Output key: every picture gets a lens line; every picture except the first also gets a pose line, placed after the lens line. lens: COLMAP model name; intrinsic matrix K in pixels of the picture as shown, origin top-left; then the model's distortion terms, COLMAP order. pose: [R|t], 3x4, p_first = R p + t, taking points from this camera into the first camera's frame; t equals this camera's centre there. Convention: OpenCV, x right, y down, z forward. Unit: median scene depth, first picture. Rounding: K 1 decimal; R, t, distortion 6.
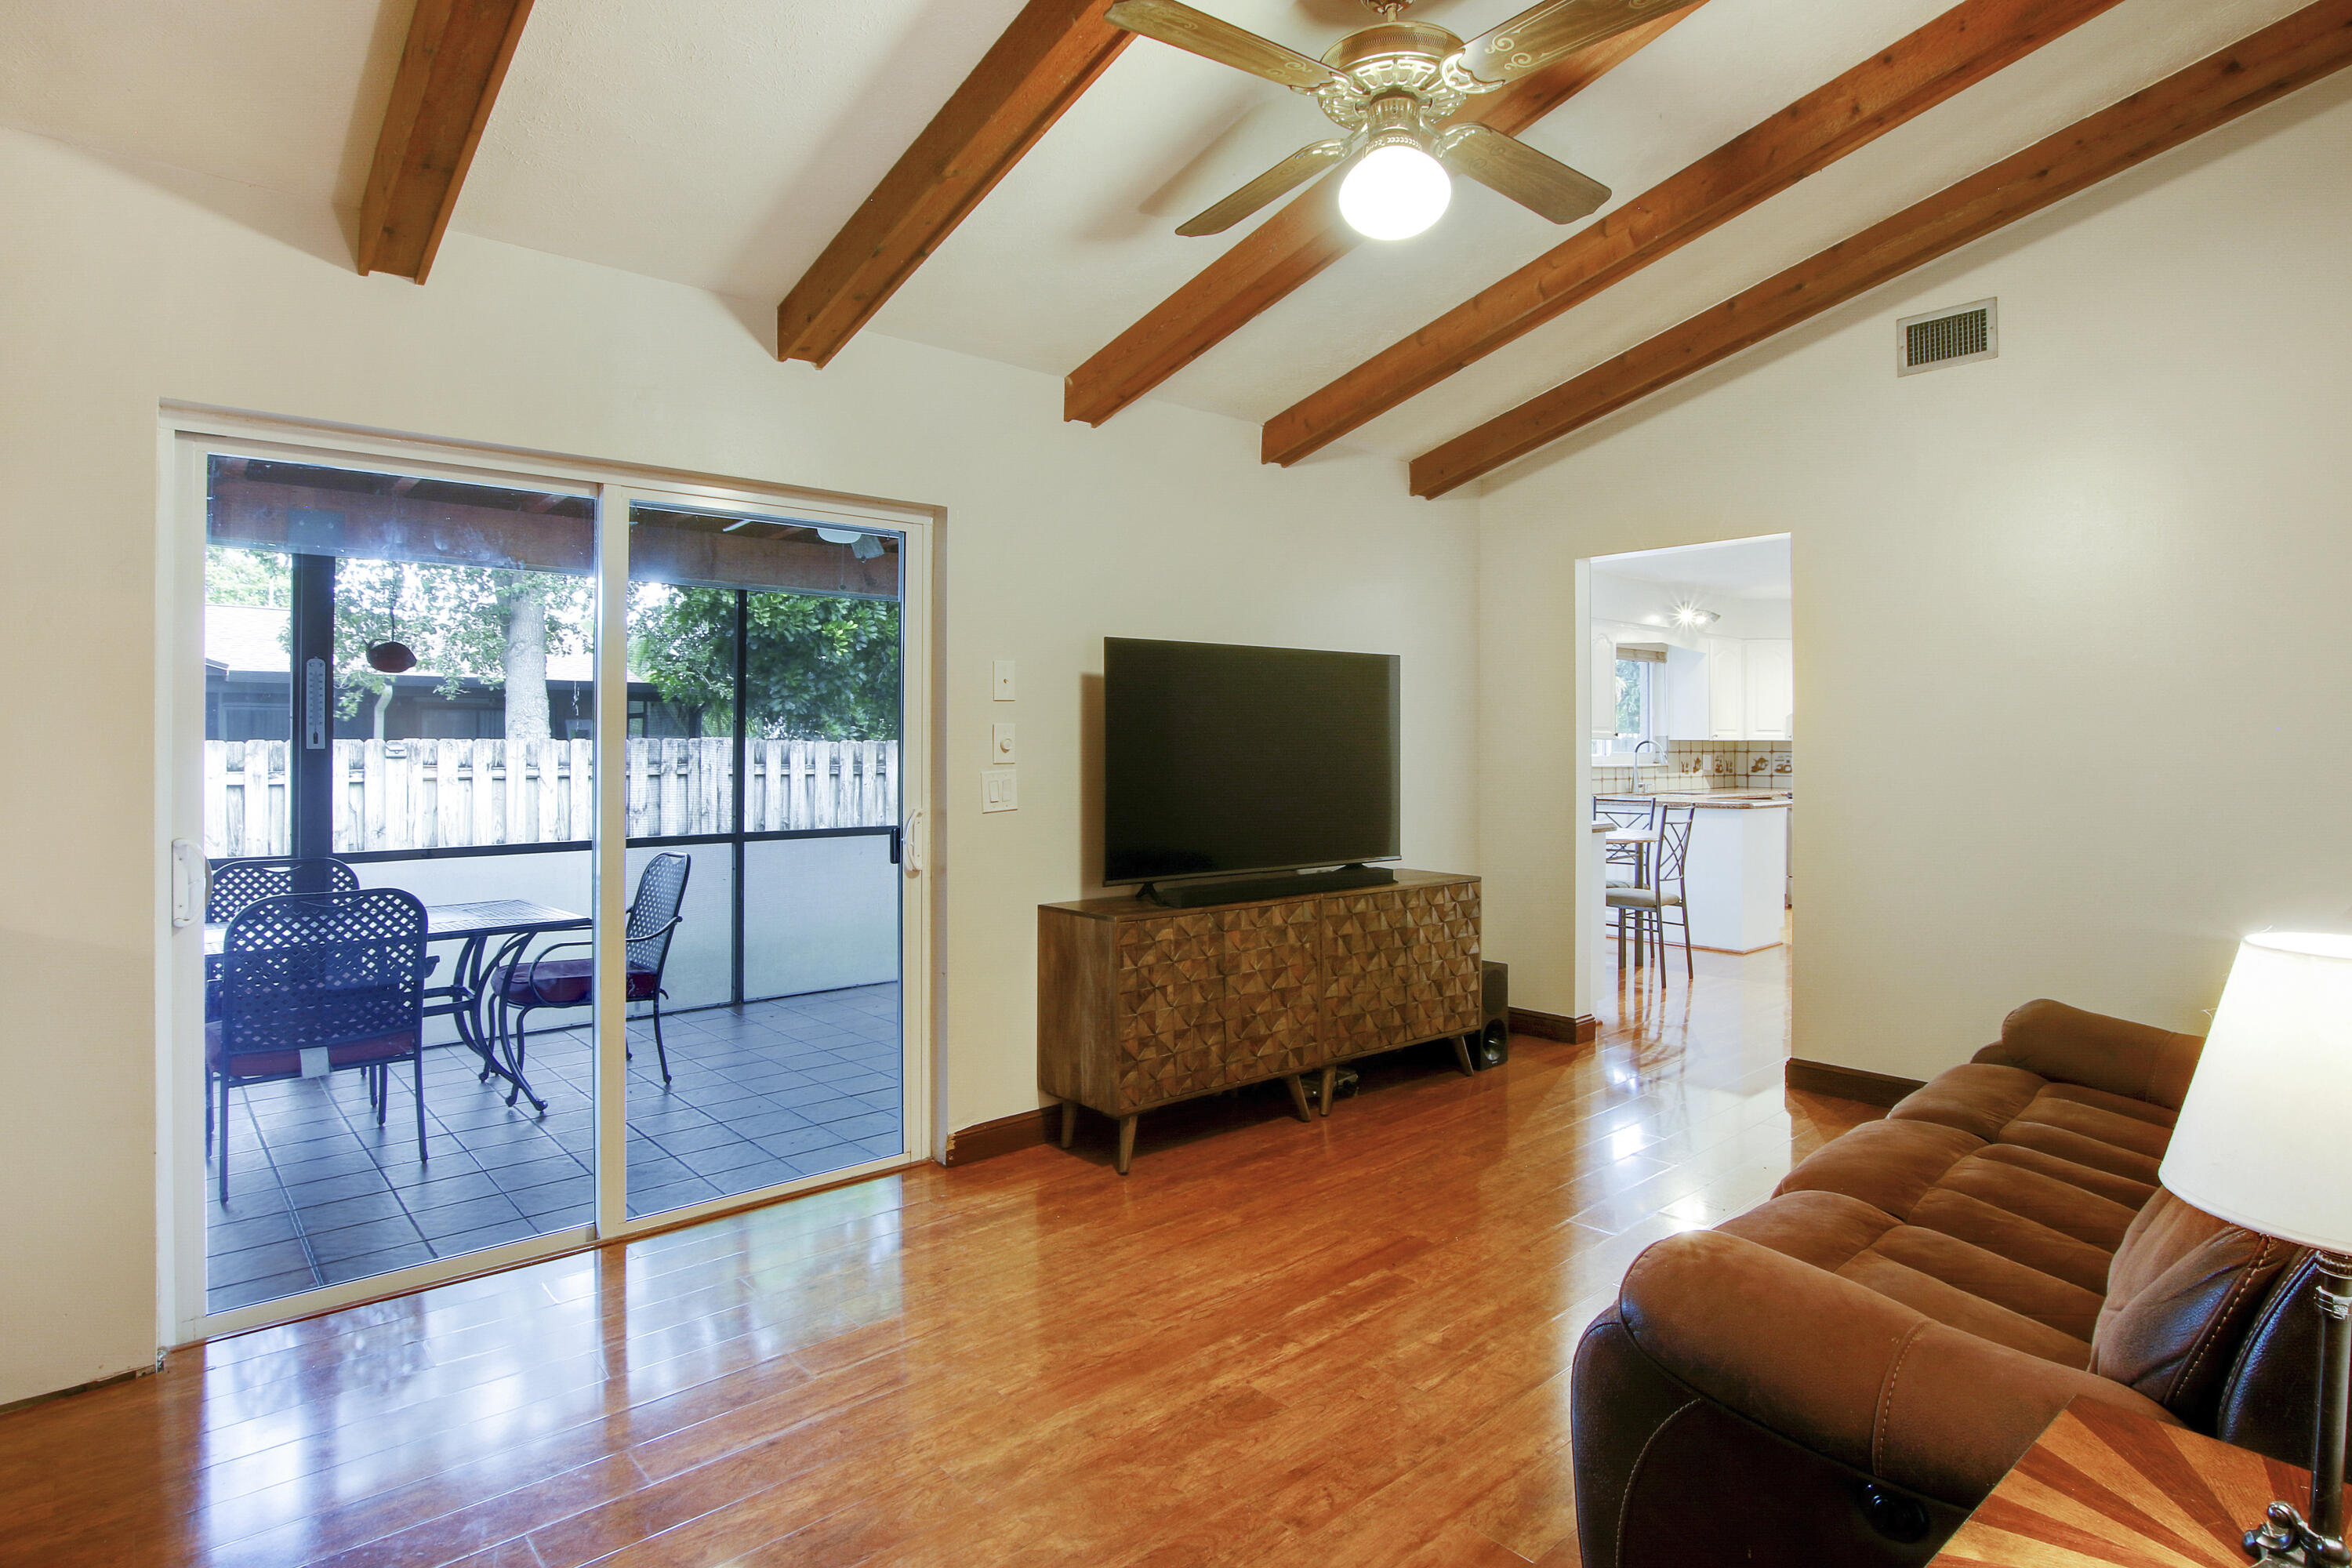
lens RADIAL K [[1231.0, 0, 1237.7], [0, 1231.0, 734.2], [0, 0, 1]] dist [-0.015187, 0.001436]
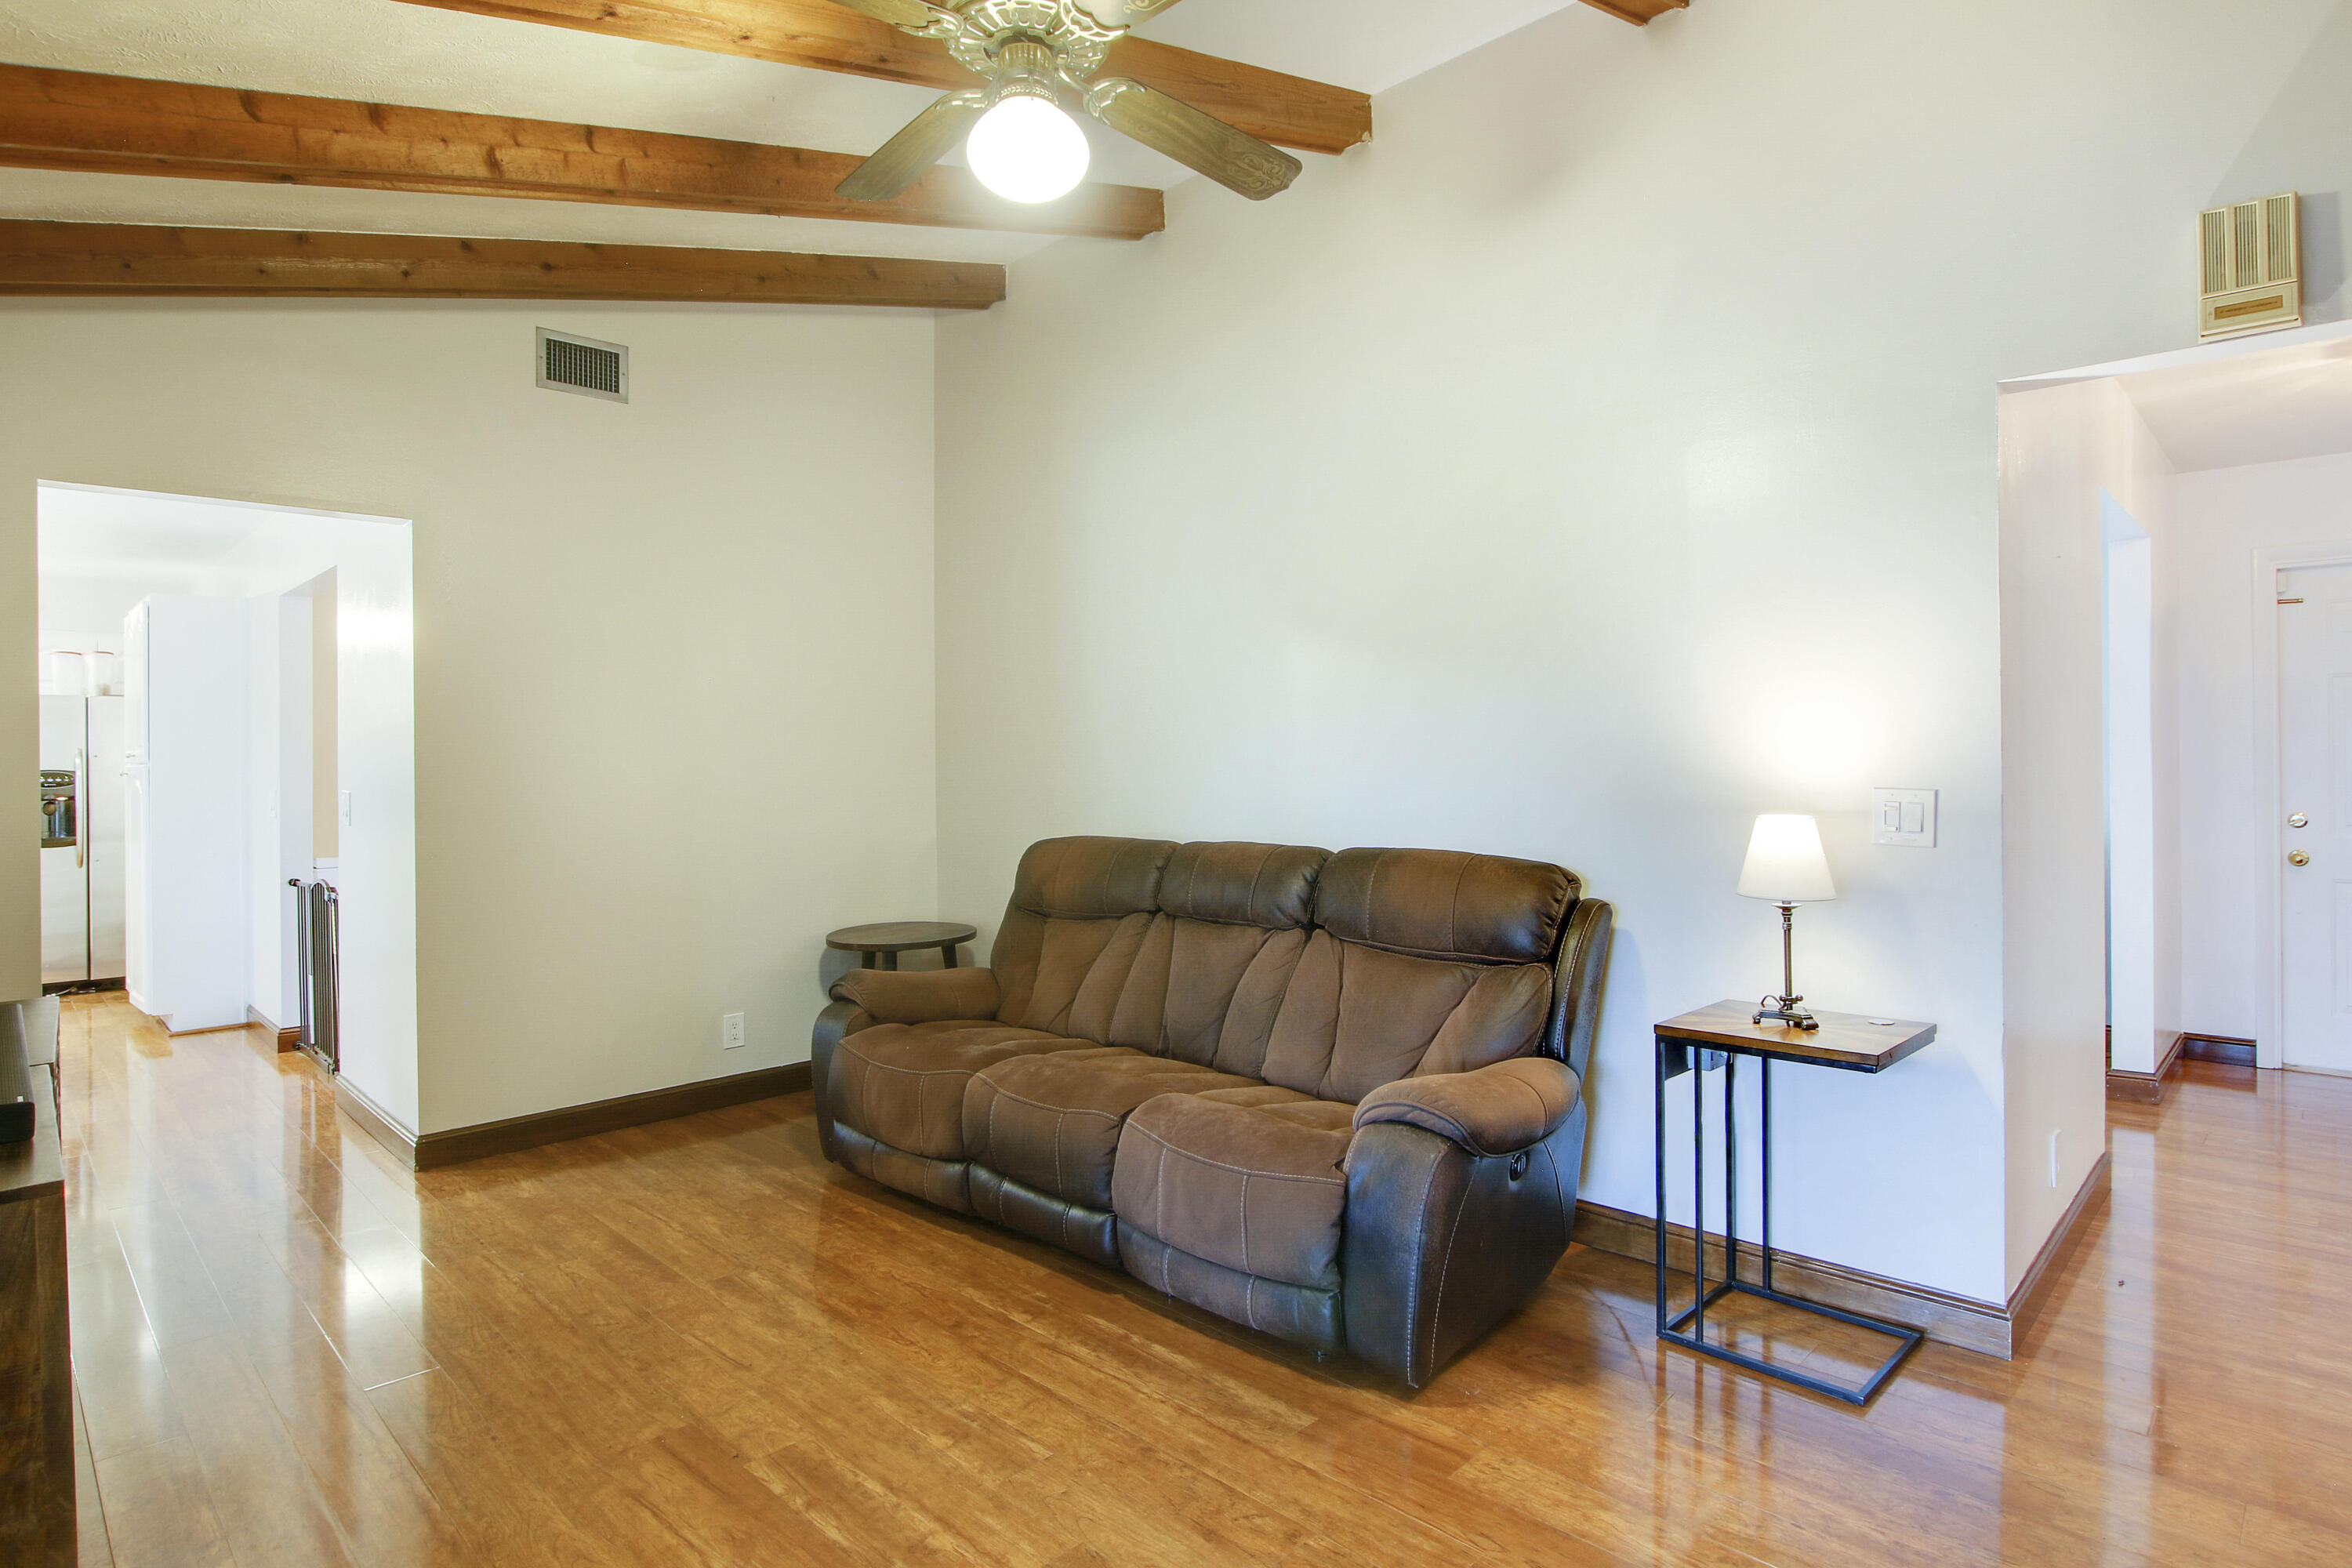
lens RADIAL K [[1231.0, 0, 1183.1], [0, 1231.0, 759.7], [0, 0, 1]] dist [-0.015187, 0.001436]
pose [[-0.039539, -0.002271, 0.999215, -0.618035], [0.001225, 0.999997, 0.002322, 0.001589], [-0.999217, 0.001316, -0.039536, 0.733369]]
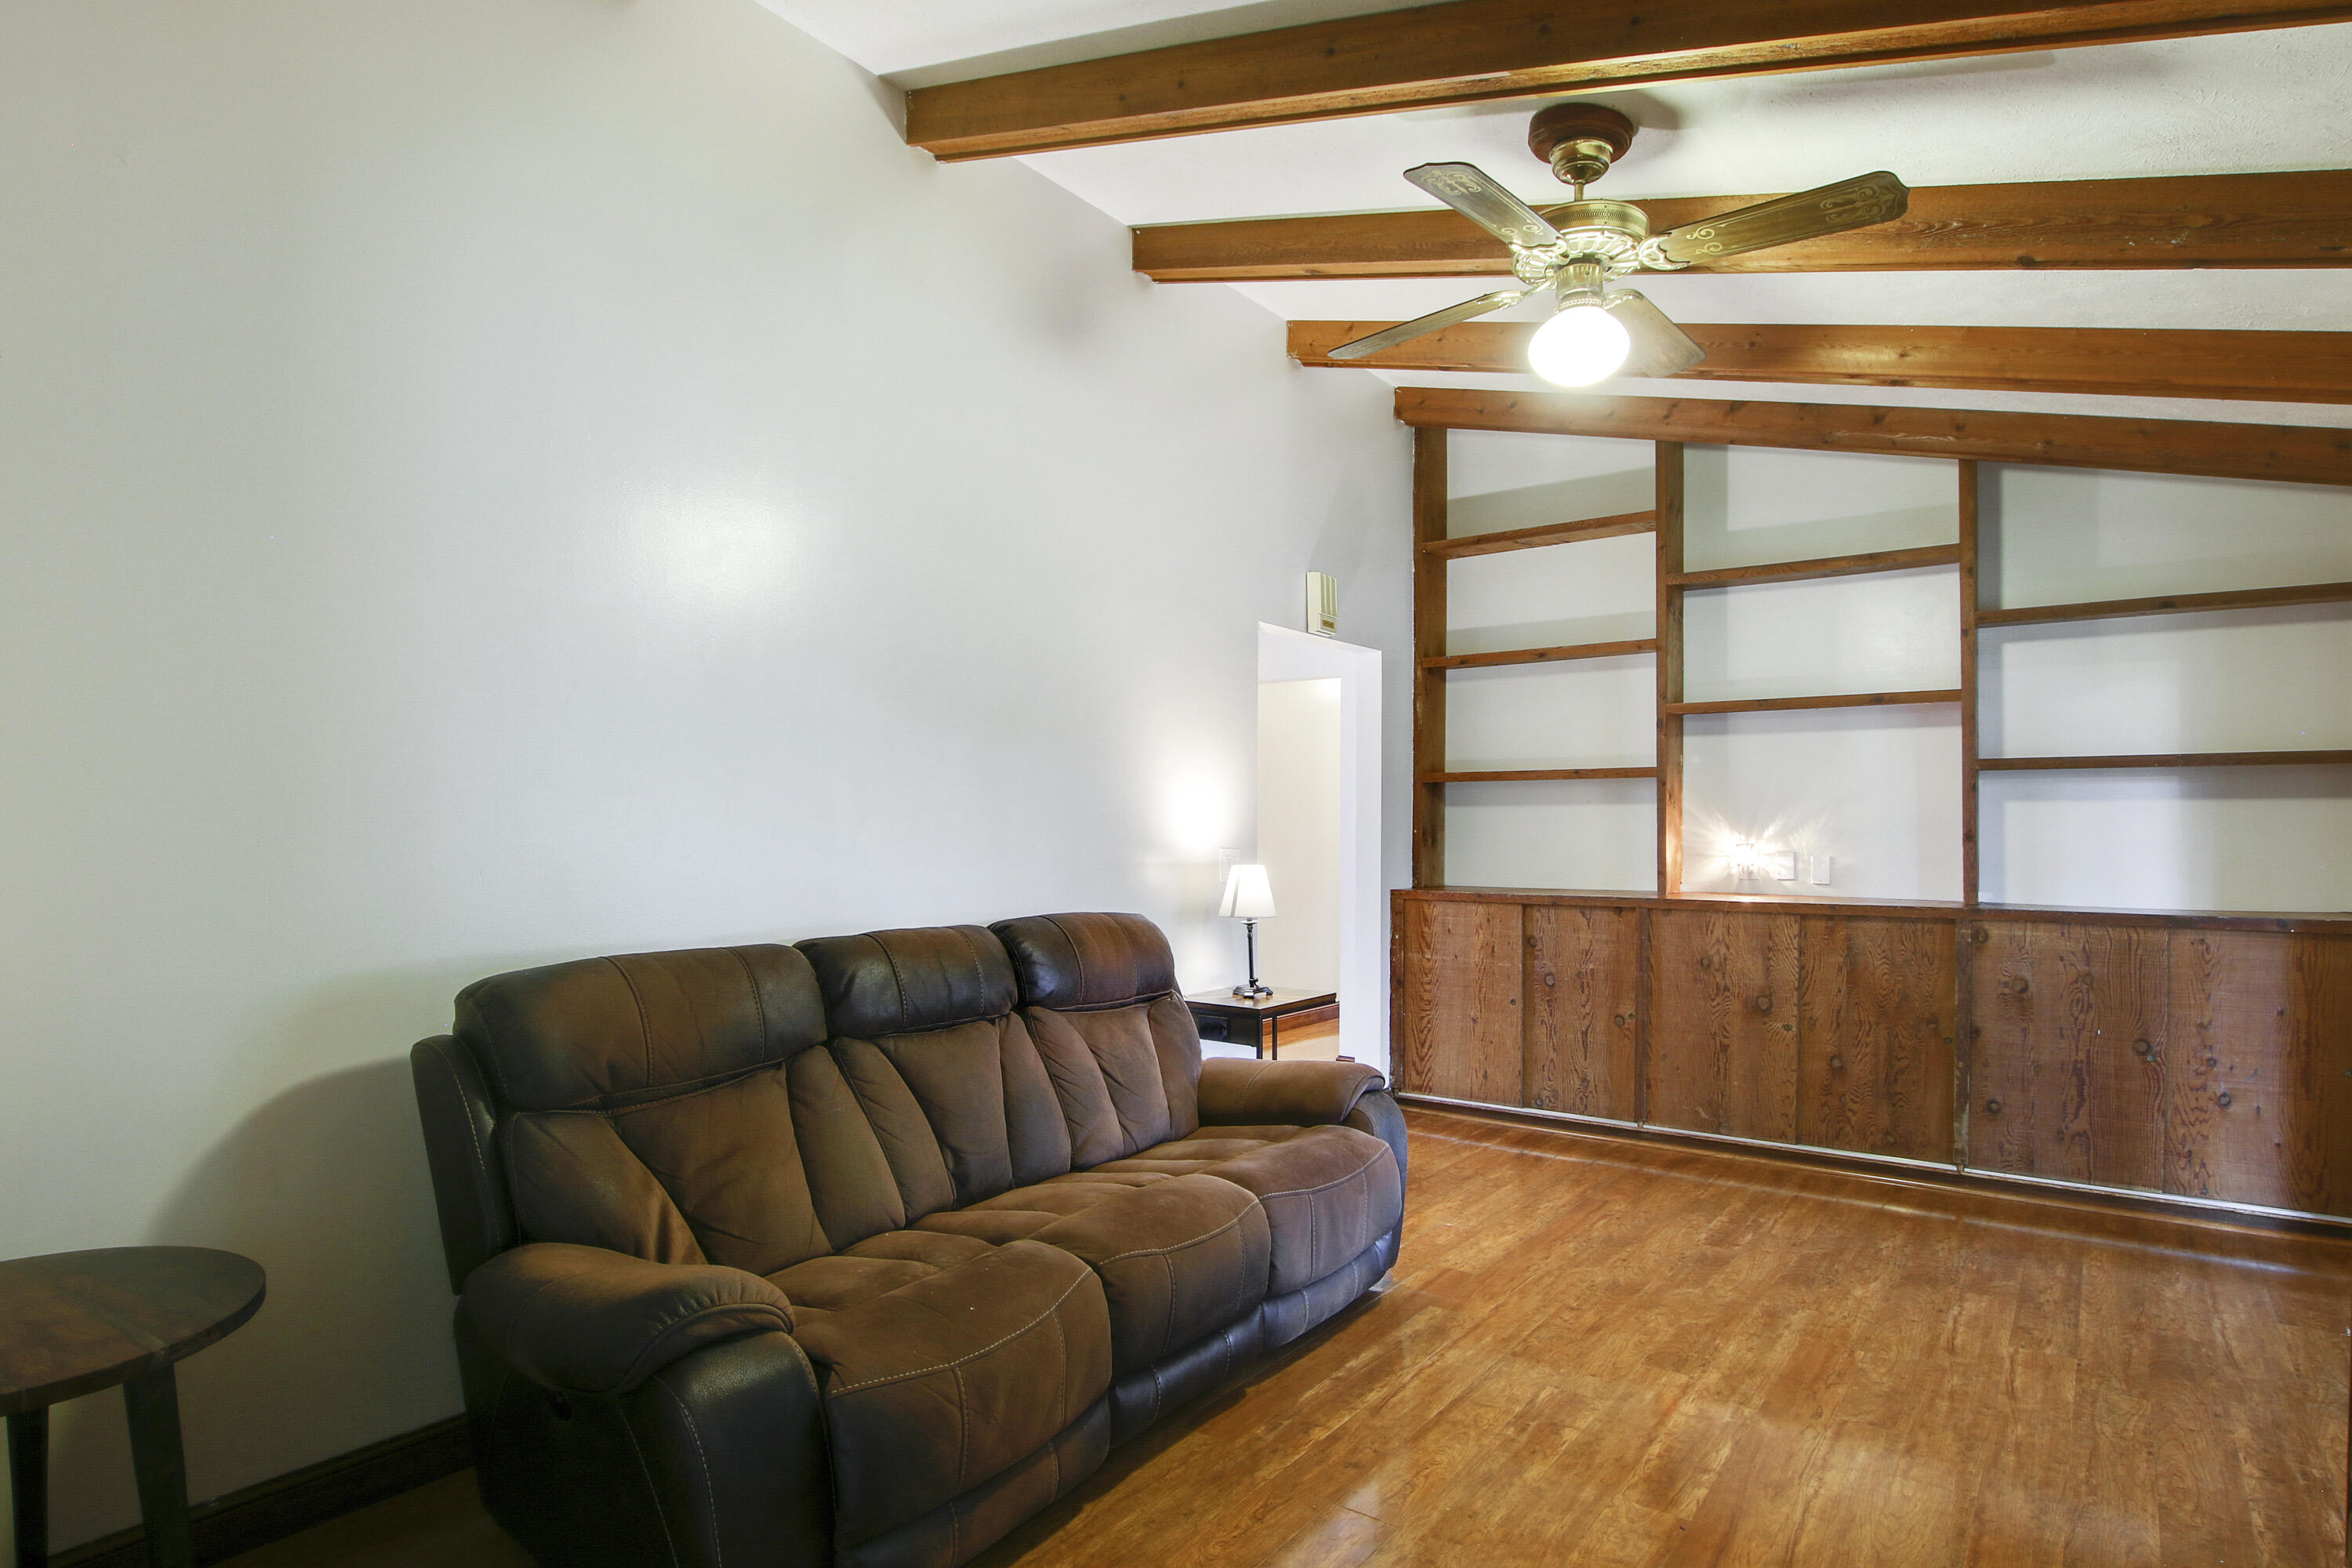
lens RADIAL K [[1231.0, 0, 1198.0], [0, 1231.0, 799.6], [0, 0, 1]] dist [-0.015187, 0.001436]
pose [[-0.985972, -0.004898, -0.166837, 0.531829], [-0.000126, 0.999591, -0.028599, 0.007538], [0.166909, -0.028177, -0.985570, 1.654396]]
